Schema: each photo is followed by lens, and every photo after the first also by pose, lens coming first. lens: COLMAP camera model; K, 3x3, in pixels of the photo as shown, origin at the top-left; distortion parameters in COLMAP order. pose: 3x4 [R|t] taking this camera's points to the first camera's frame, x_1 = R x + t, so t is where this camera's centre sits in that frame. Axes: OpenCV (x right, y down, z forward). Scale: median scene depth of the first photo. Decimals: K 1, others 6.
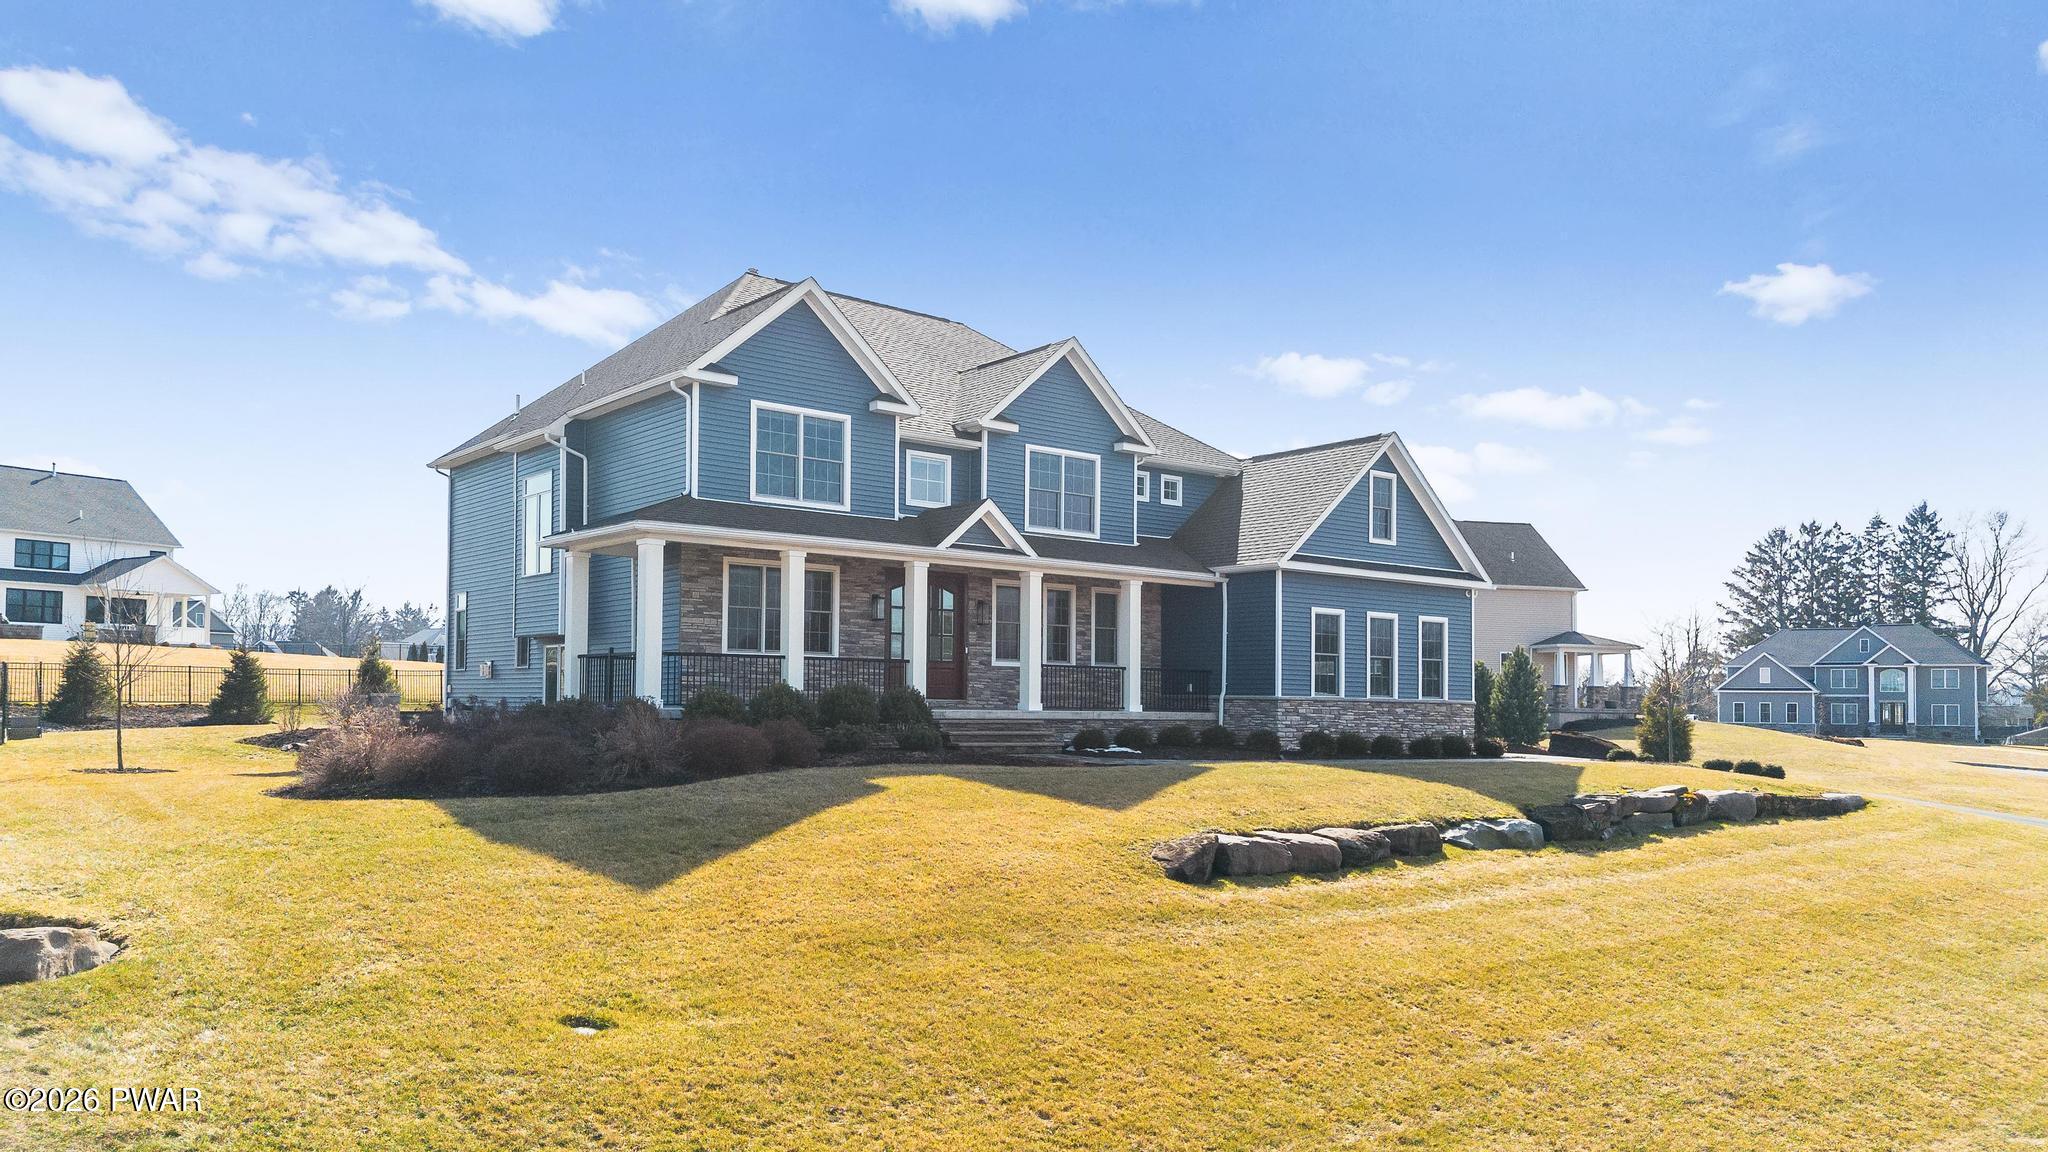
lens RADIAL K [[1480.2, 0, 1025.3], [0, 1480.2, 649.3], [0, 0, 1]] dist [0.094308, -0.124855]
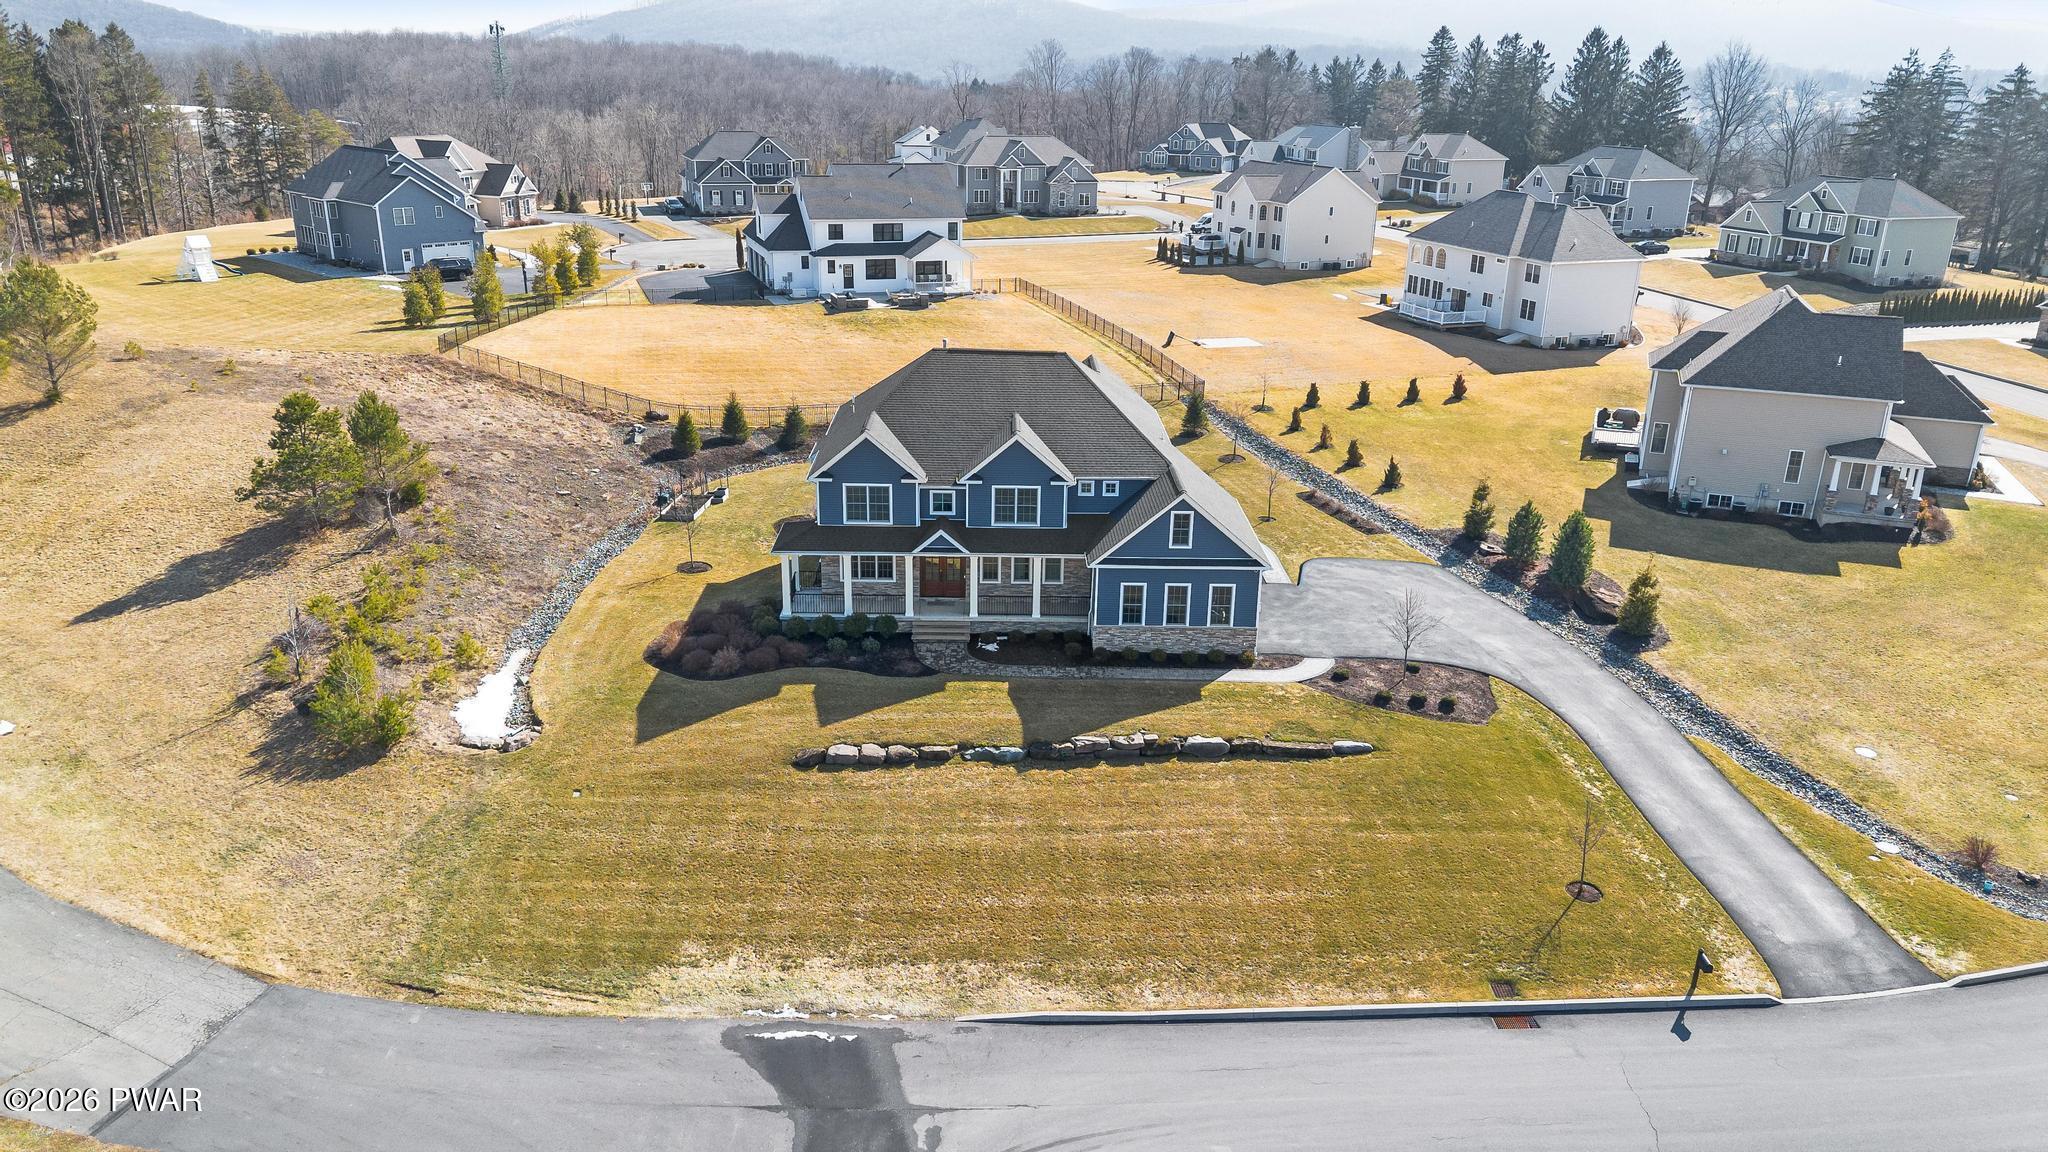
lens RADIAL K [[1441.8, 0, 1027.4], [0, 1441.8, 539.7], [0, 0, 1]] dist [0.103817, -0.137060]
pose [[0.790910, 0.193493, -0.580536, 1.215695], [0.016933, 0.941409, 0.336842, -0.740283], [0.611698, -0.276242, 0.741293, -0.476500]]
